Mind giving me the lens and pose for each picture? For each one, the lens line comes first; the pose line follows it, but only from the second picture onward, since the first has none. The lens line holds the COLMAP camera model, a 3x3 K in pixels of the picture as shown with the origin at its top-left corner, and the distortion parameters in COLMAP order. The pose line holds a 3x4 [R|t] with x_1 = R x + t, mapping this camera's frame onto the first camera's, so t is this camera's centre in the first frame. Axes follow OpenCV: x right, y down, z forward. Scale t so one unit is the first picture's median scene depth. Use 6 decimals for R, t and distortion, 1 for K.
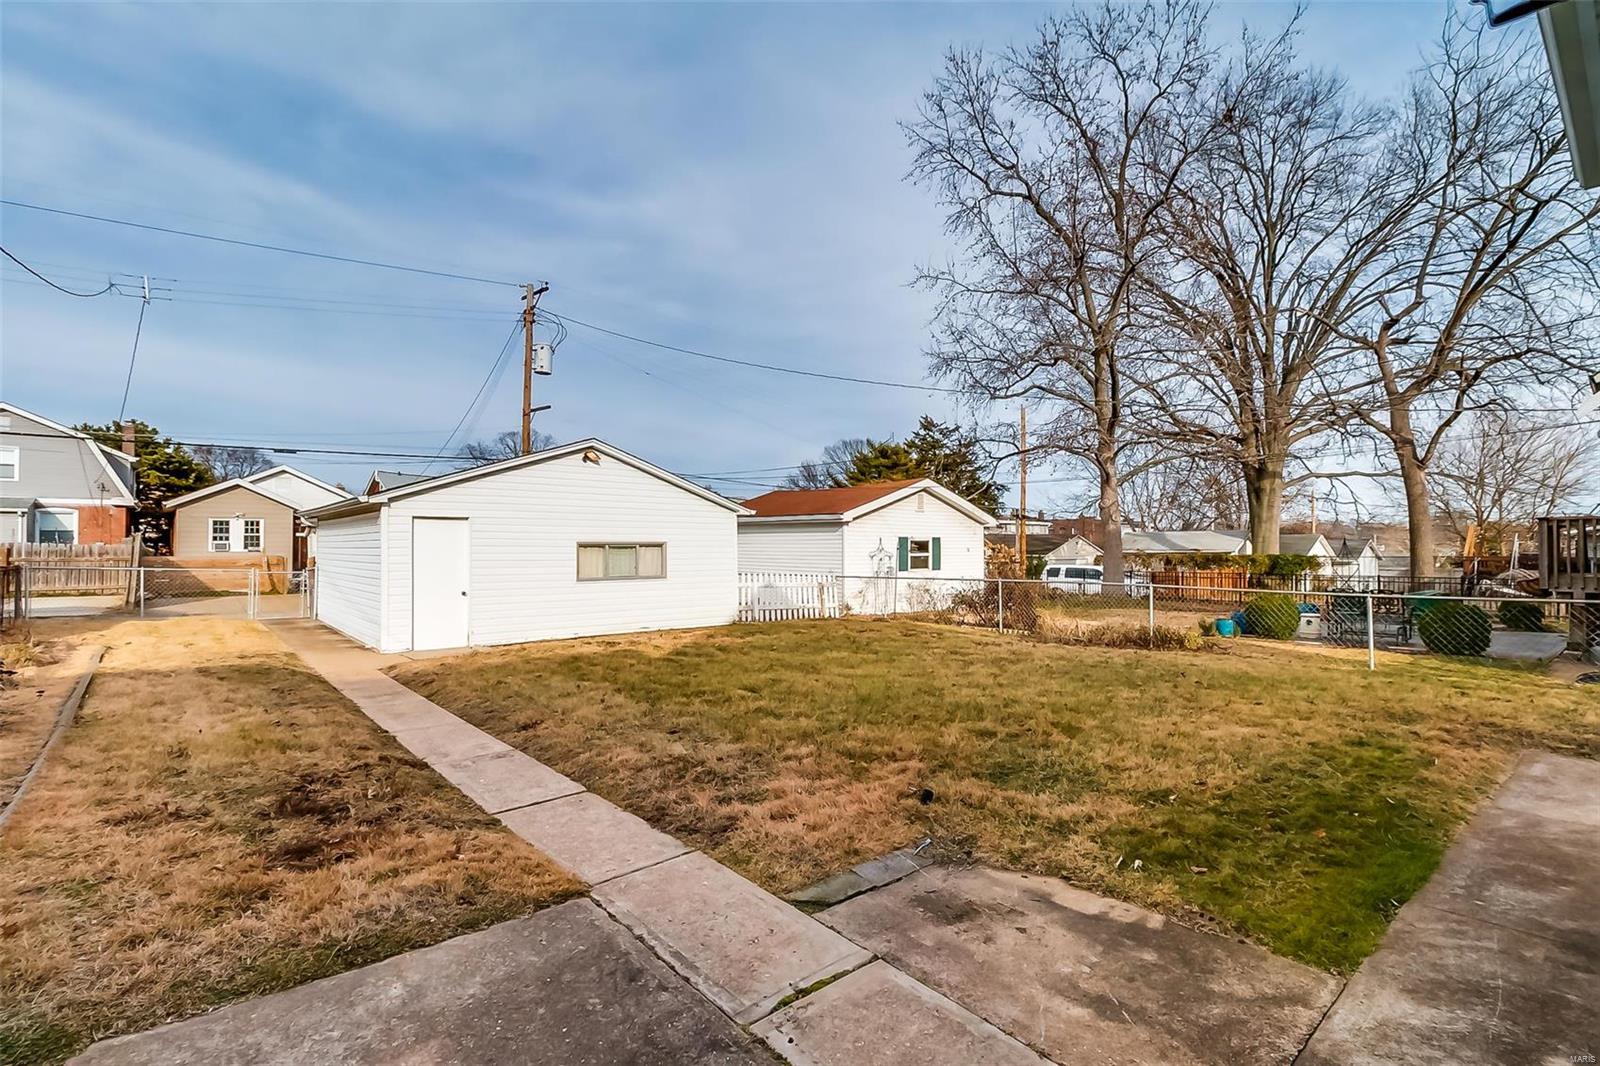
lens RADIAL K [[743.9, 0, 801.8], [0, 743.9, 529.2], [0, 0, 1]] dist [0.000866, 0.000280]
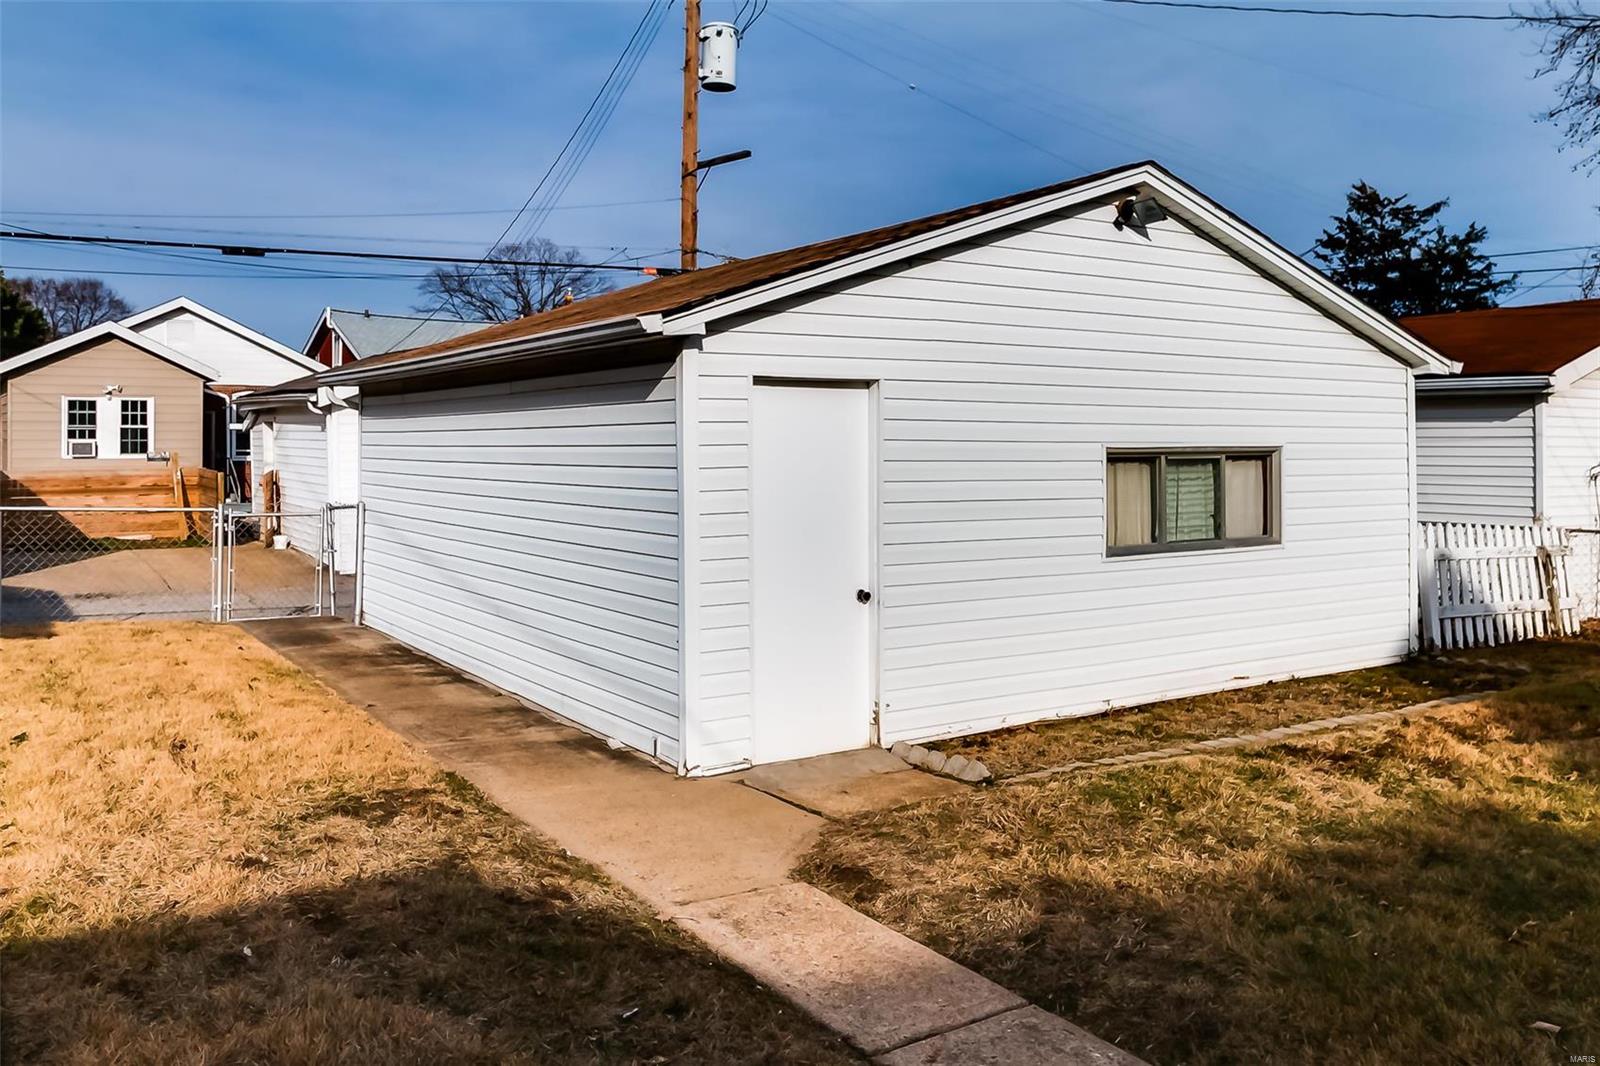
lens RADIAL K [[1304.6, 0, 802.5], [0, 1304.6, 415.2], [0, 0, 1]] dist [-0.002152, -0.001375]
pose [[0.991488, -0.003616, -0.130150, -0.259301], [0.003749, 0.999993, 0.000780, 0.000046], [0.130146, -0.001261, 0.991494, 0.247381]]
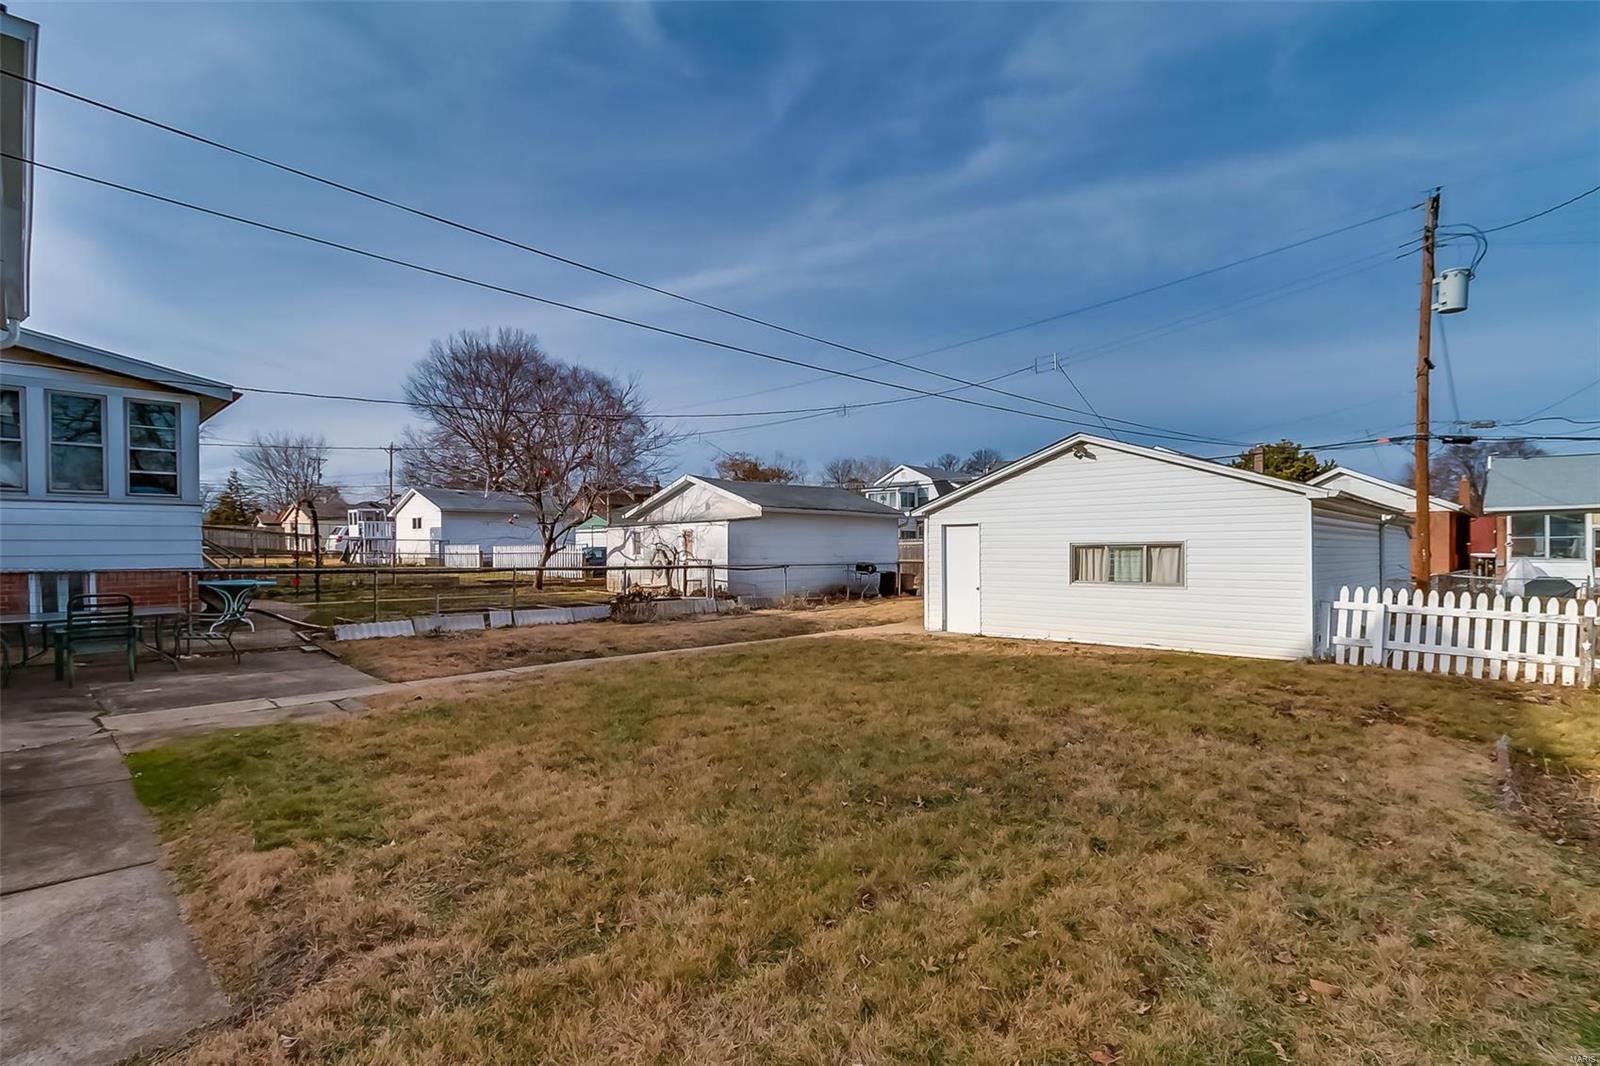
lens RADIAL K [[743.9, 0, 801.8], [0, 743.9, 529.2], [0, 0, 1]] dist [0.000866, 0.000280]
pose [[0.092154, -0.031809, -0.995237, 0.441469], [0.025870, 0.999229, -0.029541, 0.013157], [0.995409, -0.023024, 0.092906, 0.398805]]
